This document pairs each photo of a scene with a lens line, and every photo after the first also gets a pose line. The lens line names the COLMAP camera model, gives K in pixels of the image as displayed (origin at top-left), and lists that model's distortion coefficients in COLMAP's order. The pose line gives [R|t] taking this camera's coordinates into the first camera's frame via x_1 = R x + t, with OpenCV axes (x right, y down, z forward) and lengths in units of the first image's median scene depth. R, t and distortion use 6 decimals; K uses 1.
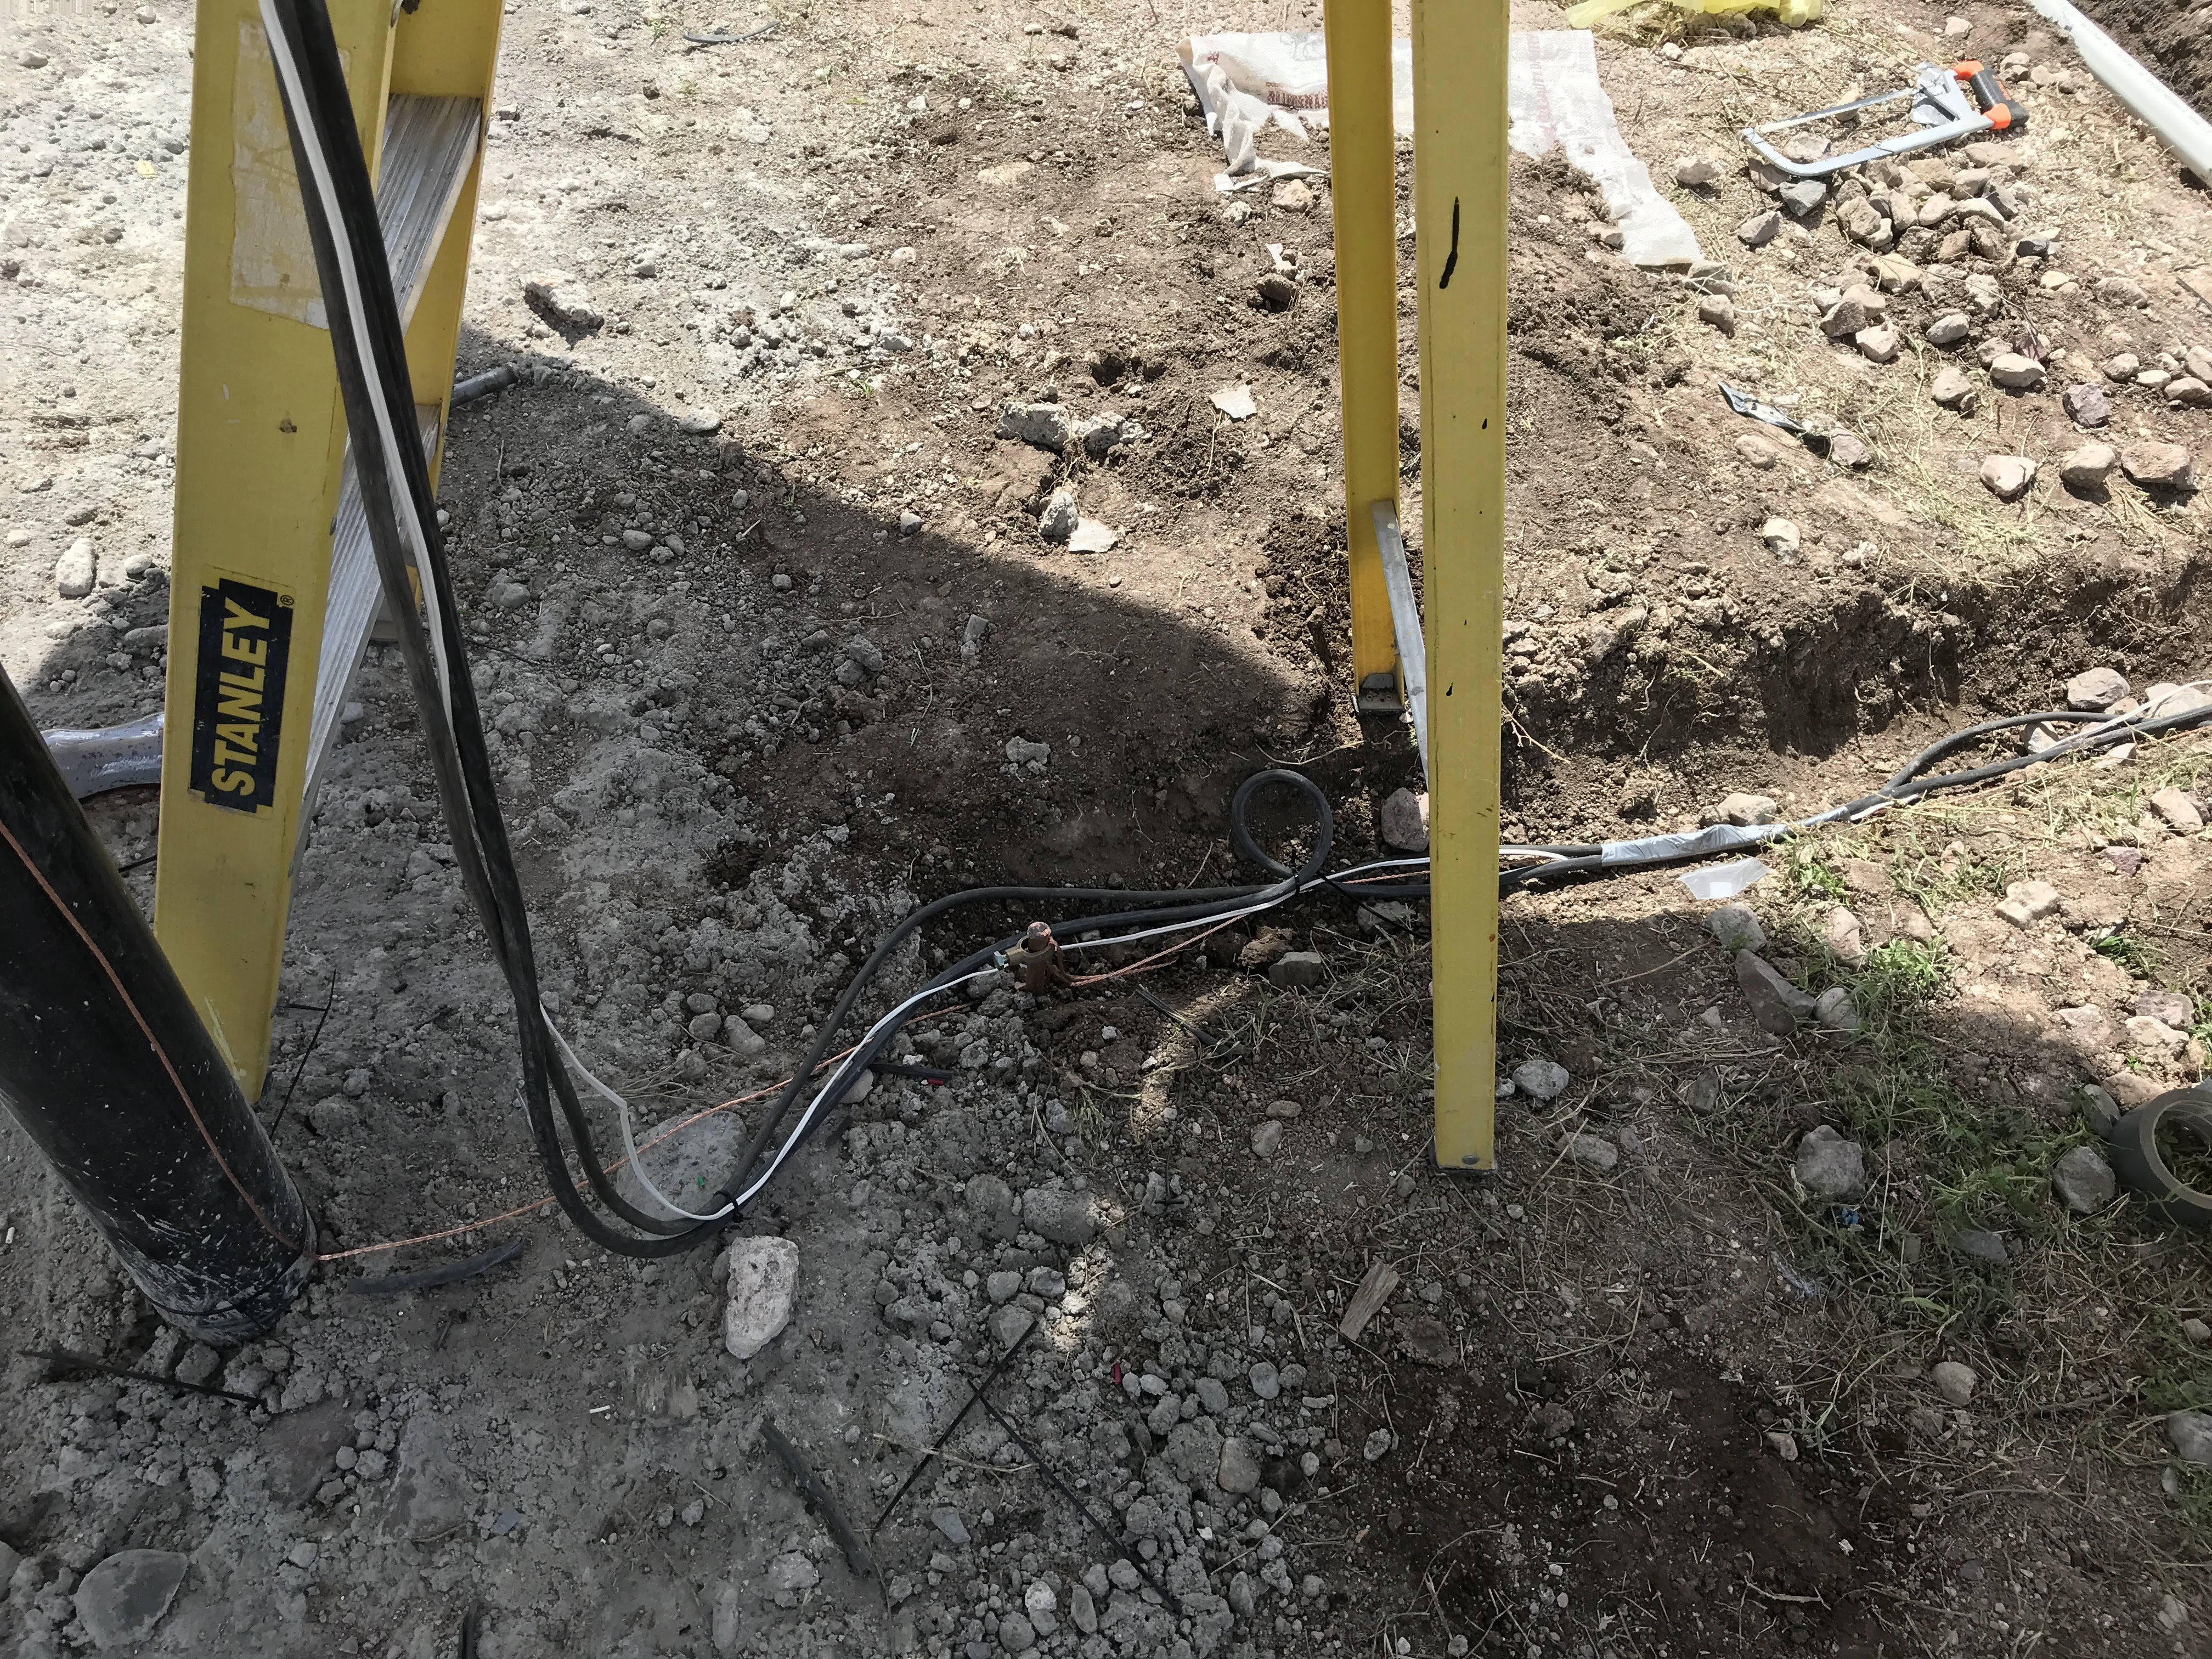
lens RADIAL K [[1771.8, 0, 1106.0], [0, 1771.8, 829.5], [0, 0, 1]] dist [0.002134, 0.000922]
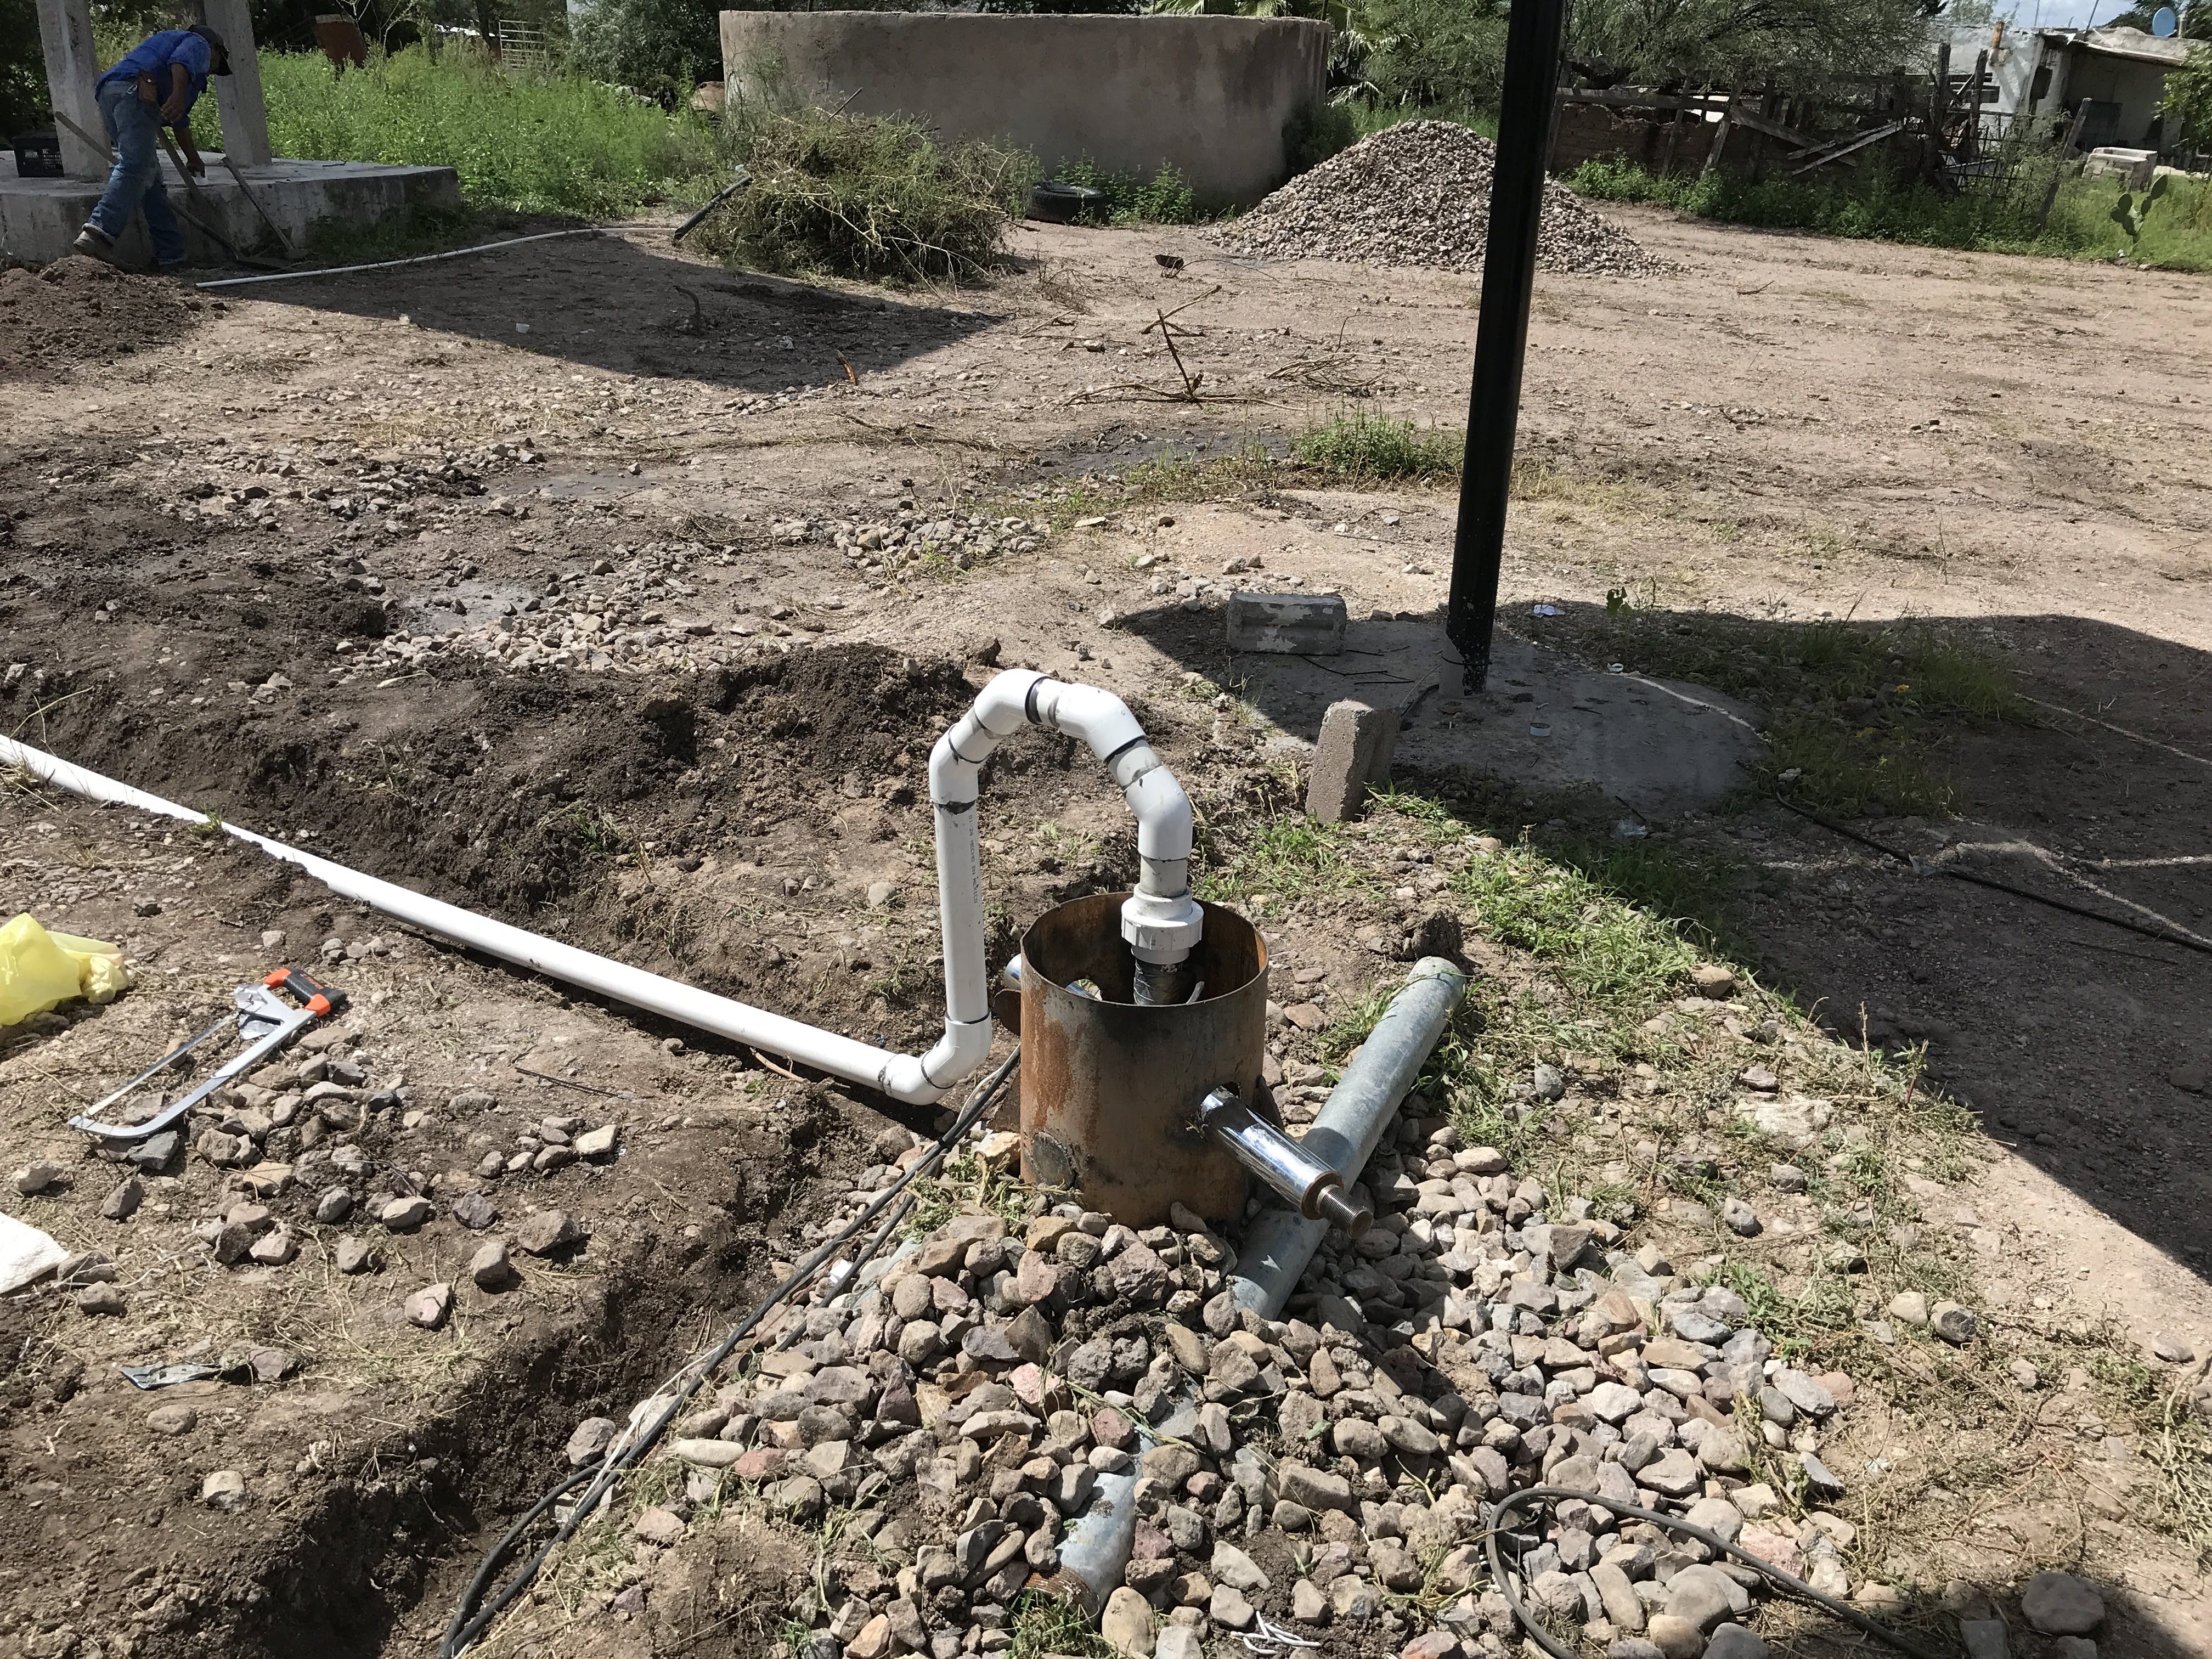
lens RADIAL K [[1771.8, 0, 1106.0], [0, 1771.8, 829.5], [0, 0, 1]] dist [0.002134, 0.000922]
pose [[0.677510, -0.327970, 0.658343, 0.156466], [0.574739, 0.794612, -0.195617, 0.014875], [-0.458971, 0.510908, 0.726855, -0.106050]]
